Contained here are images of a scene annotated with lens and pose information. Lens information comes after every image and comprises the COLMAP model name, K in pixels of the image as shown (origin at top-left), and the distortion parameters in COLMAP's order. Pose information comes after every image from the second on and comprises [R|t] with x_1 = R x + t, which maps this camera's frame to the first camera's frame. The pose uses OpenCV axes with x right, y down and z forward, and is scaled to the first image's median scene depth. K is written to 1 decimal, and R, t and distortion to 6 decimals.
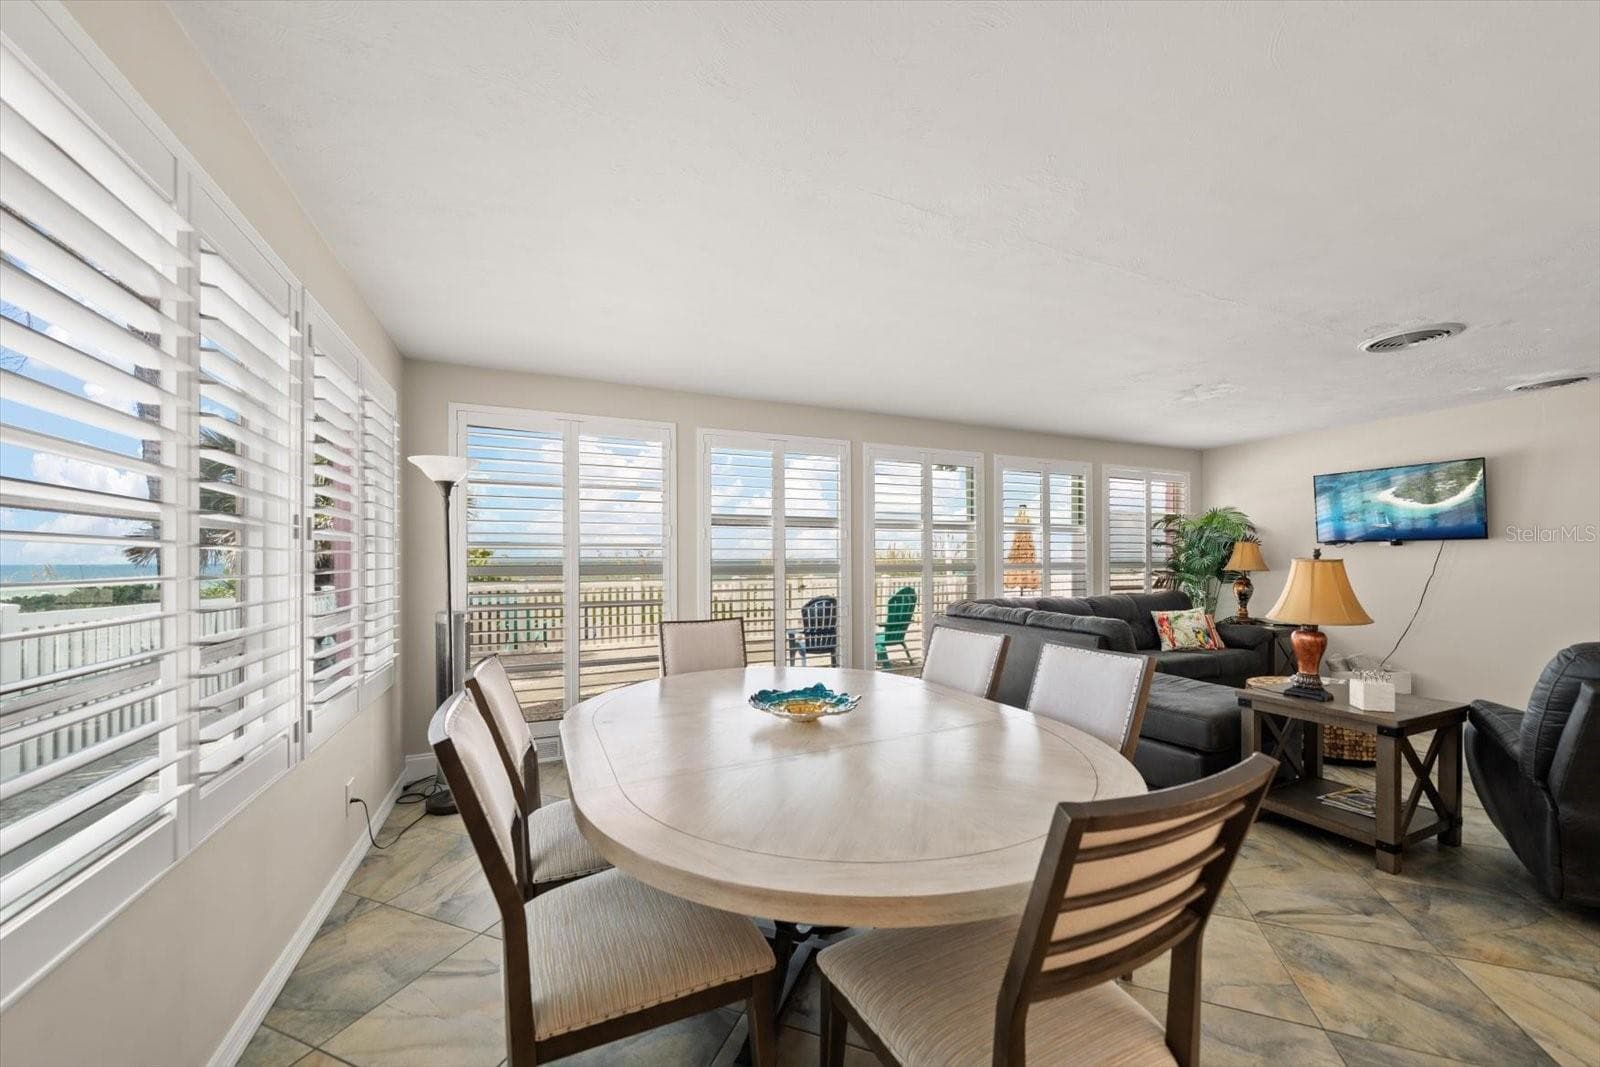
lens RADIAL K [[575.4, 0, 800.0], [0, 575.4, 533.5], [0, 0, 1]] dist [-0.004498, 0.000180]
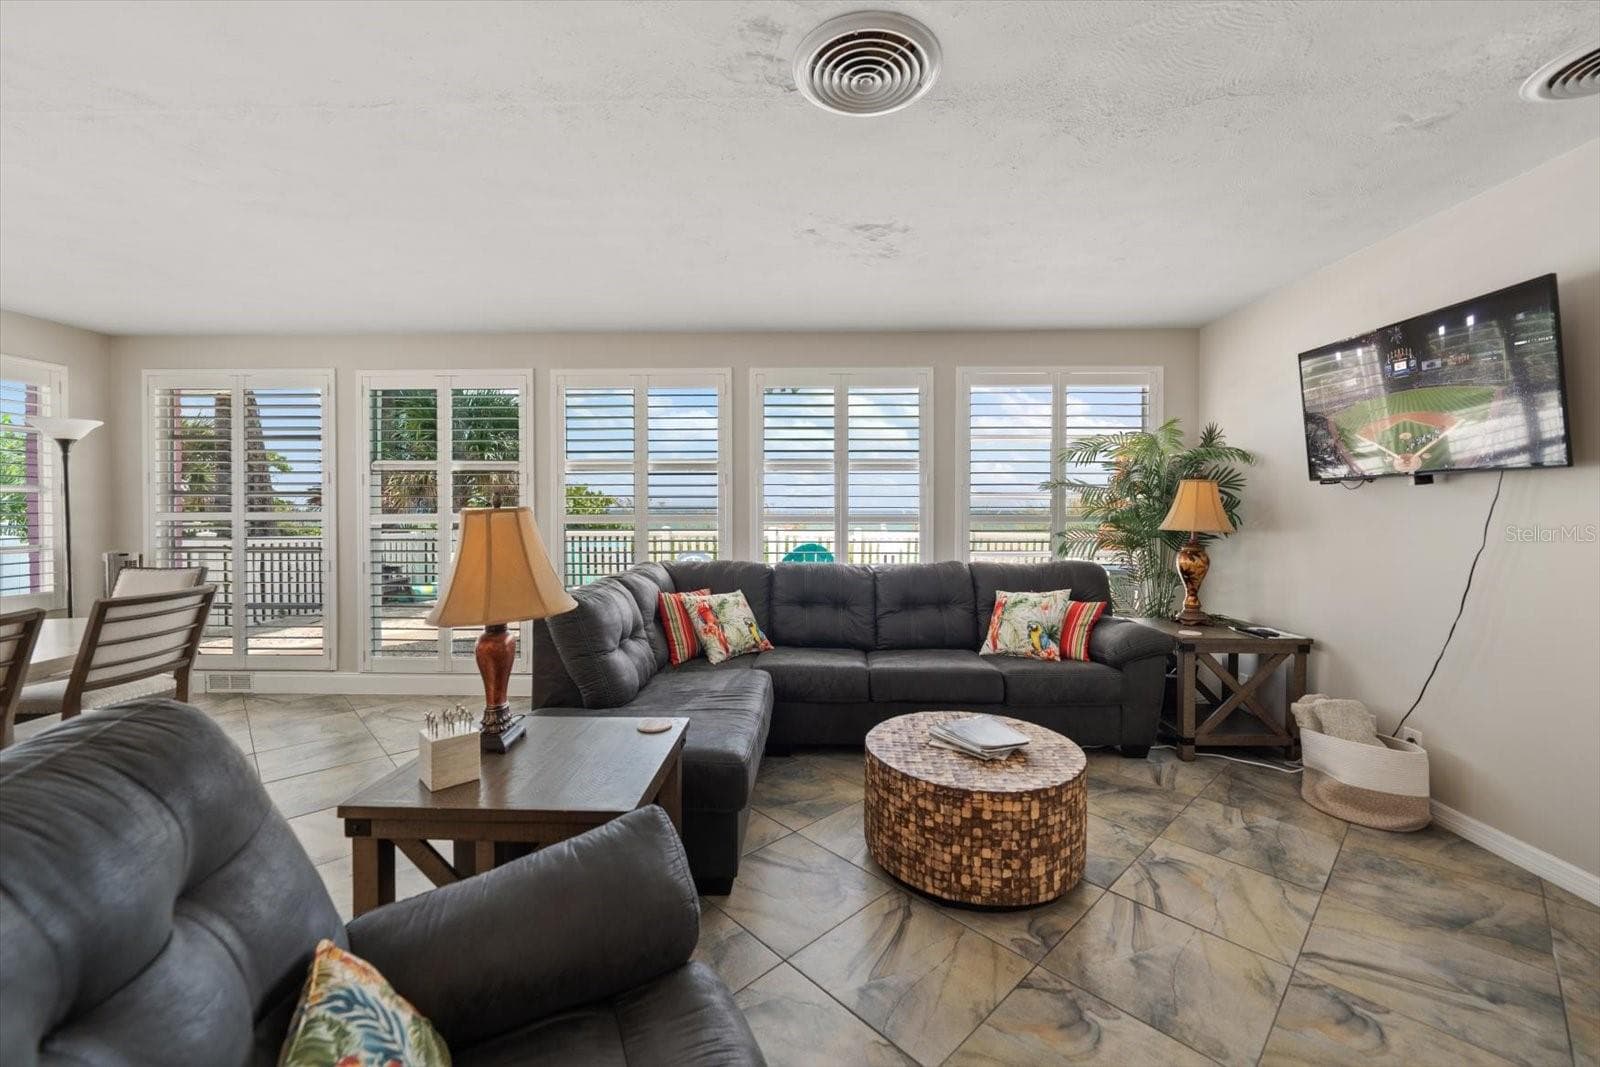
lens RADIAL K [[606.9, 0, 801.4], [0, 606.9, 510.3], [0, 0, 1]] dist [-0.000448, 0.000057]
pose [[0.903178, 0.005072, -0.429237, 0.678241], [0.014678, 0.998981, 0.042687, 0.012535], [0.429016, -0.044854, 0.902183, 0.286438]]
